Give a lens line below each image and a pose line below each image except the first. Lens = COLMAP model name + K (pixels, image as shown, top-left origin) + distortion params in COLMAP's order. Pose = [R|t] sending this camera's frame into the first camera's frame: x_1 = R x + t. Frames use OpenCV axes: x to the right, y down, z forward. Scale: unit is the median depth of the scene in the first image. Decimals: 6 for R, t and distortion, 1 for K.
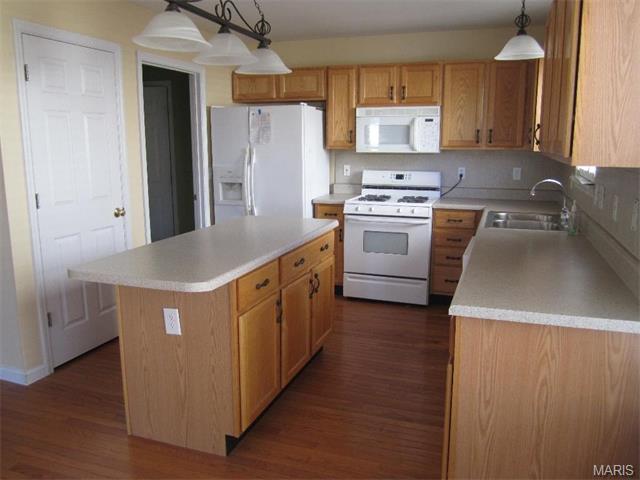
lens RADIAL K [[524.5, 0, 320.3], [0, 524.5, 238.0], [0, 0, 1]] dist [-0.063149, 0.004552]
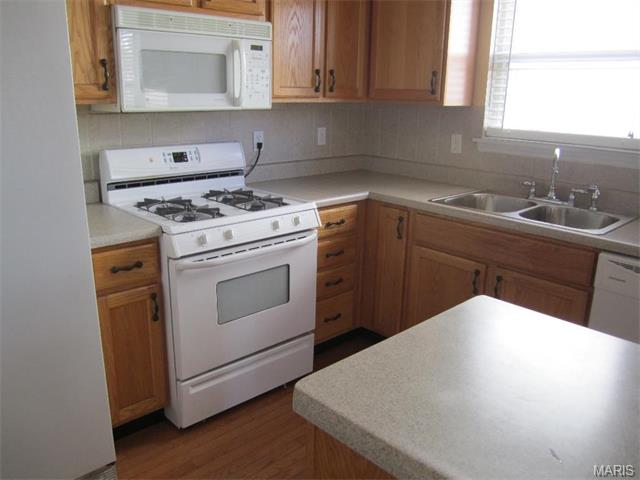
lens RADIAL K [[524.5, 0, 319.8], [0, 524.5, 245.7], [0, 0, 1]] dist [-0.063149, 0.004552]
pose [[0.456932, -0.241421, 0.856113, -0.261126], [0.138802, 0.970025, 0.199461, -0.123393], [-0.878605, 0.027690, 0.476745, 0.680161]]
